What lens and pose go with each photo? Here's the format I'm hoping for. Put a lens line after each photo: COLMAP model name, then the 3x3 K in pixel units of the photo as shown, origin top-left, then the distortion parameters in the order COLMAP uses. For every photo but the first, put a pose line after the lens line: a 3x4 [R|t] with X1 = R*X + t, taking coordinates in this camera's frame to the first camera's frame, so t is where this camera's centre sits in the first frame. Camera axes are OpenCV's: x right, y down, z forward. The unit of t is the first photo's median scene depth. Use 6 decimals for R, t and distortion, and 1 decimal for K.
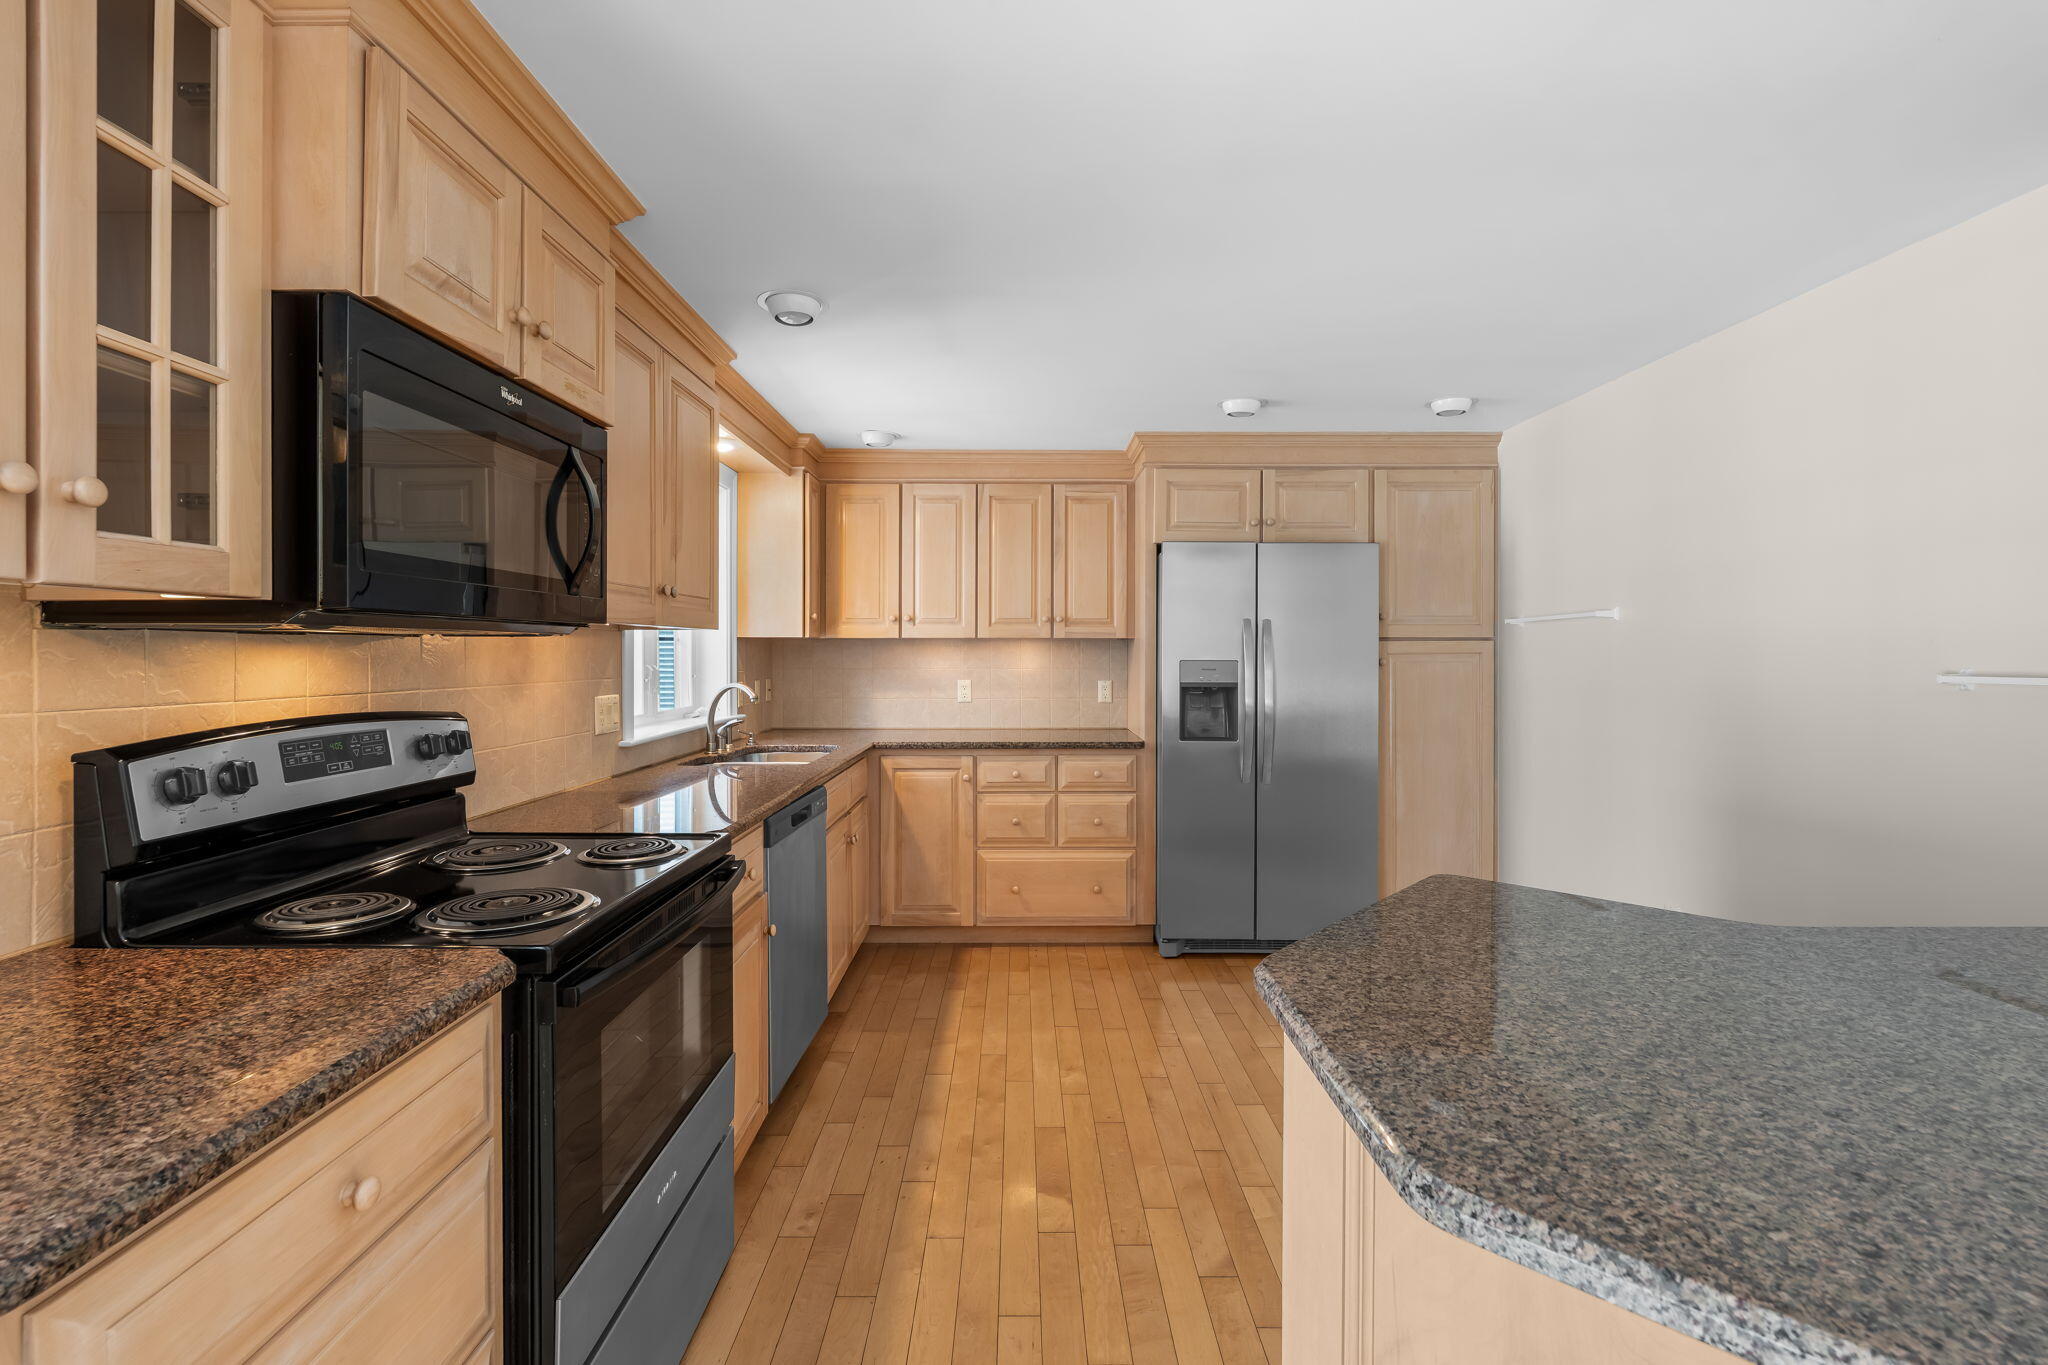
lens RADIAL K [[922.5, 0, 1026.1], [0, 922.5, 651.1], [0, 0, 1]] dist [-0.001232, -0.000433]
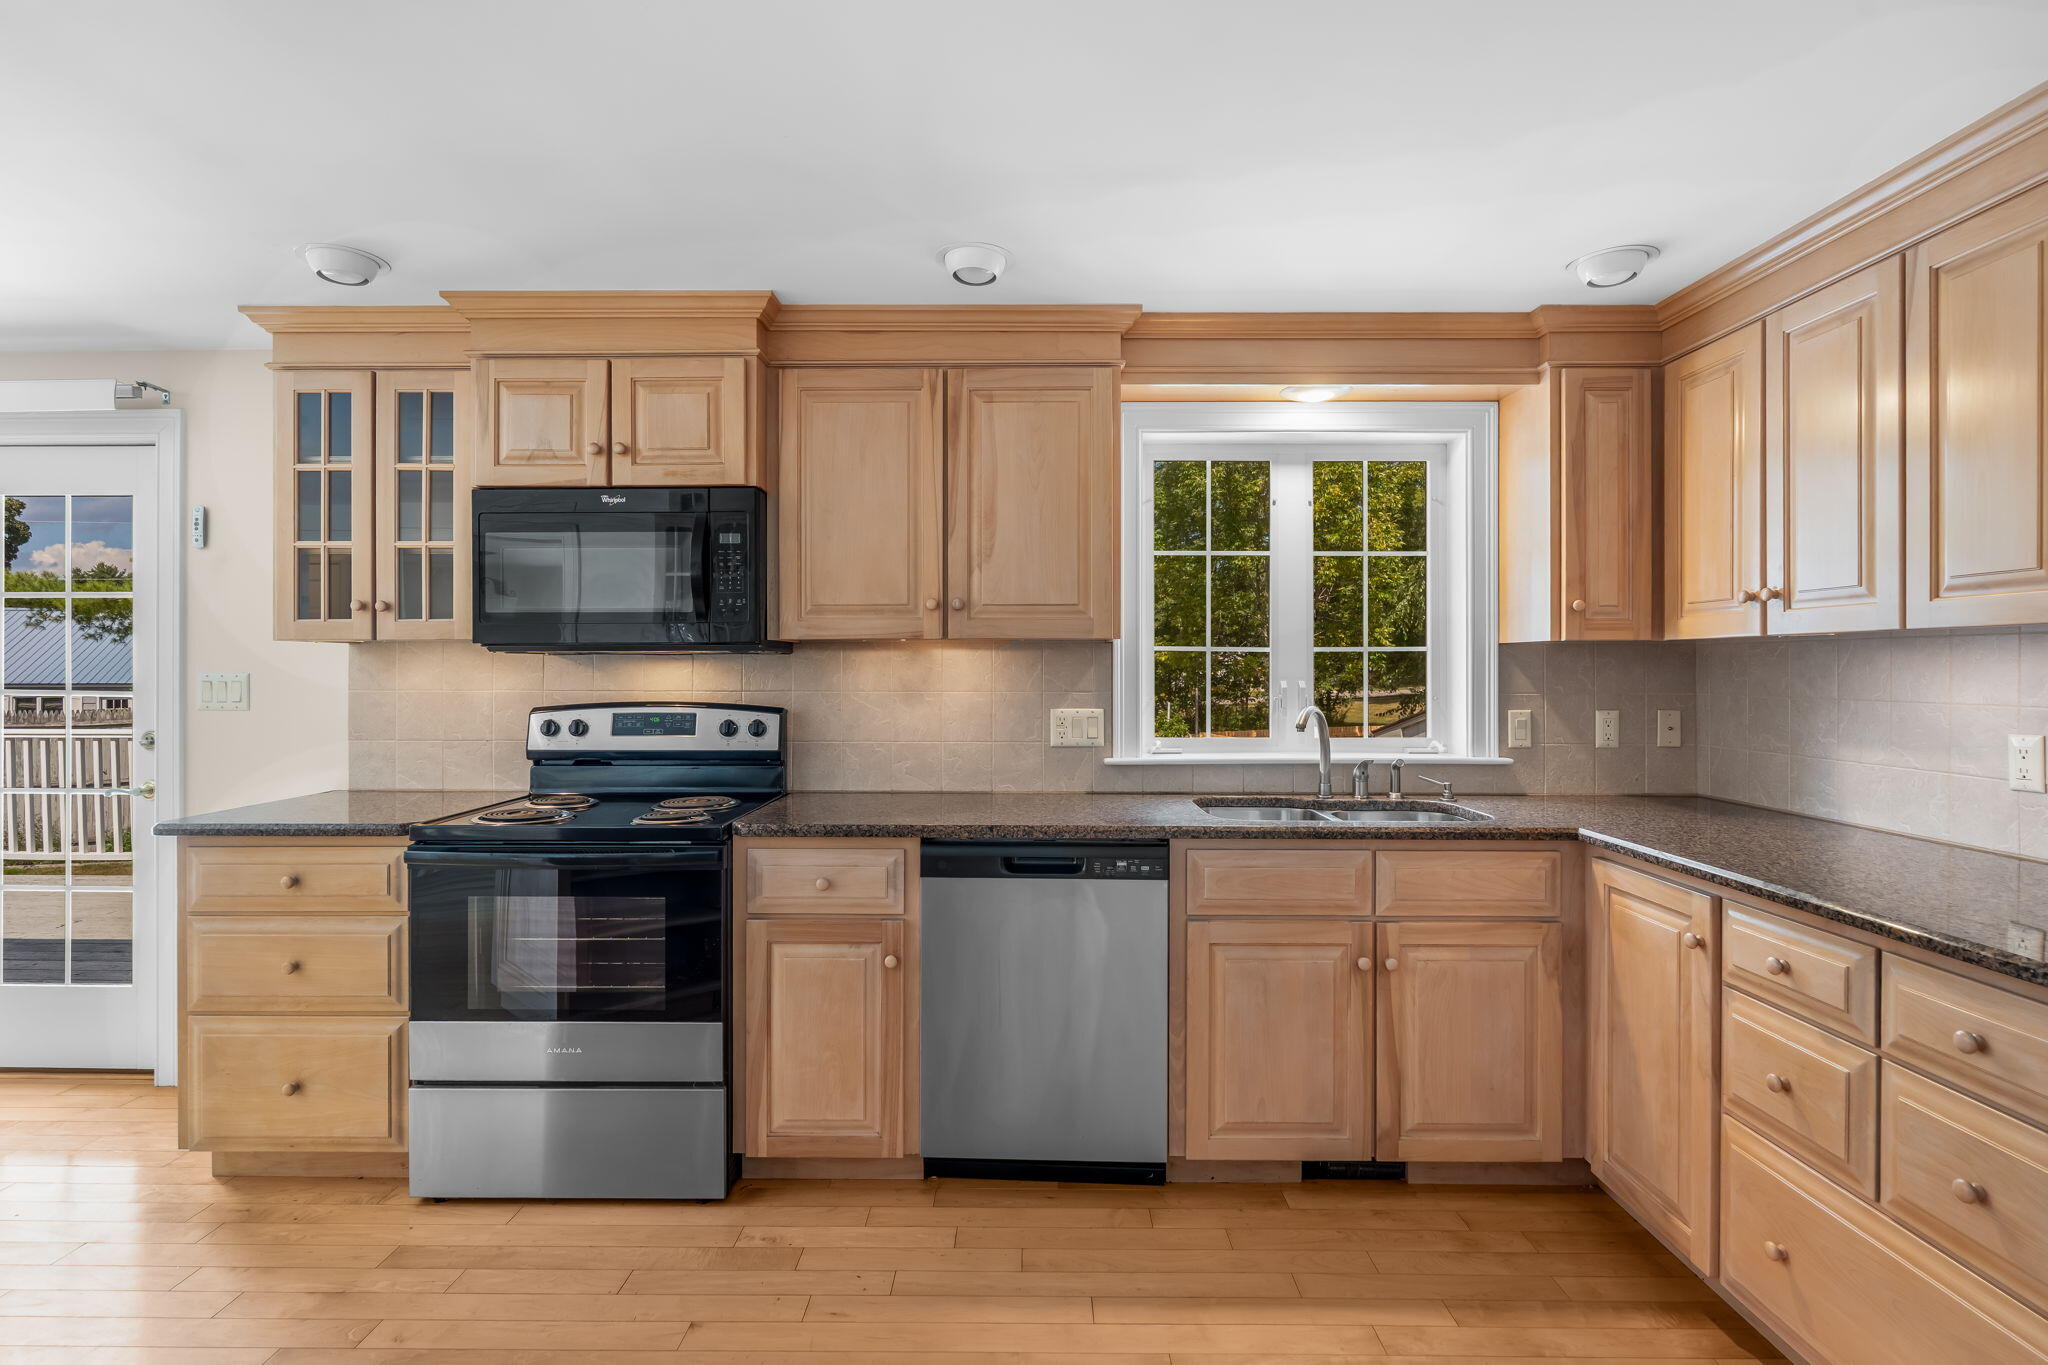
lens RADIAL K [[973.3, 0, 1023.8], [0, 973.3, 670.1], [0, 0, 1]] dist [-0.003465, -0.000145]
pose [[-0.014893, 0.002050, -0.999887, 0.581662], [0.000235, 0.999998, 0.002047, 0.004036], [0.999889, -0.000205, -0.014893, 0.939500]]
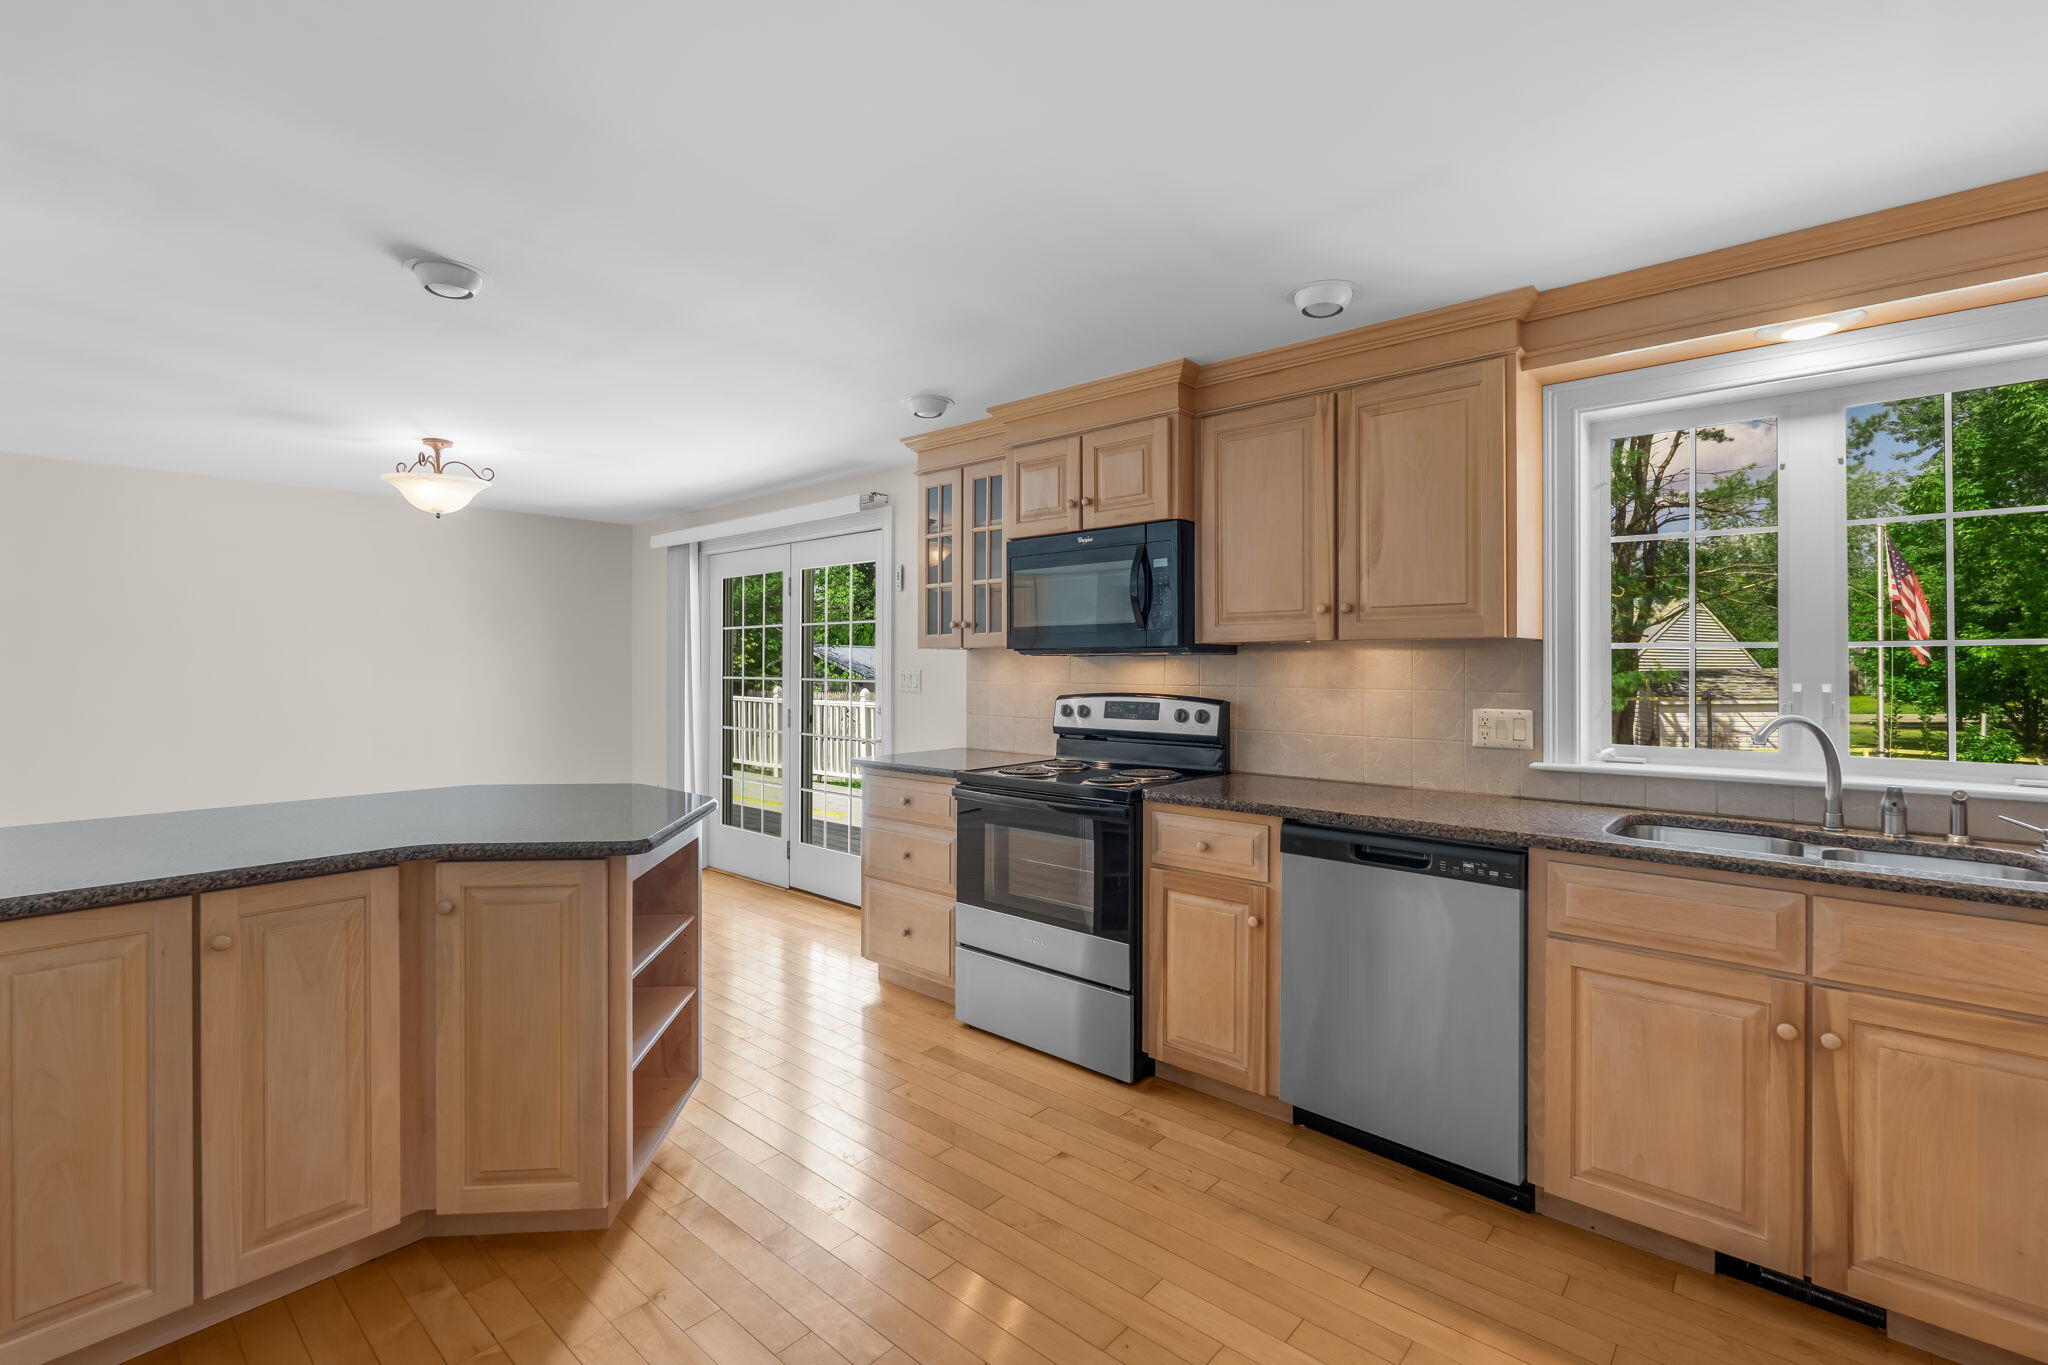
lens RADIAL K [[900.3, 0, 1028.4], [0, 900.3, 664.5], [0, 0, 1]] dist [-0.001120, -0.000140]
pose [[-0.660623, -0.001893, -0.750716, 0.565969], [-0.001264, 0.999998, -0.001410, 0.002969], [0.750717, 0.000017, -0.660624, 1.224780]]
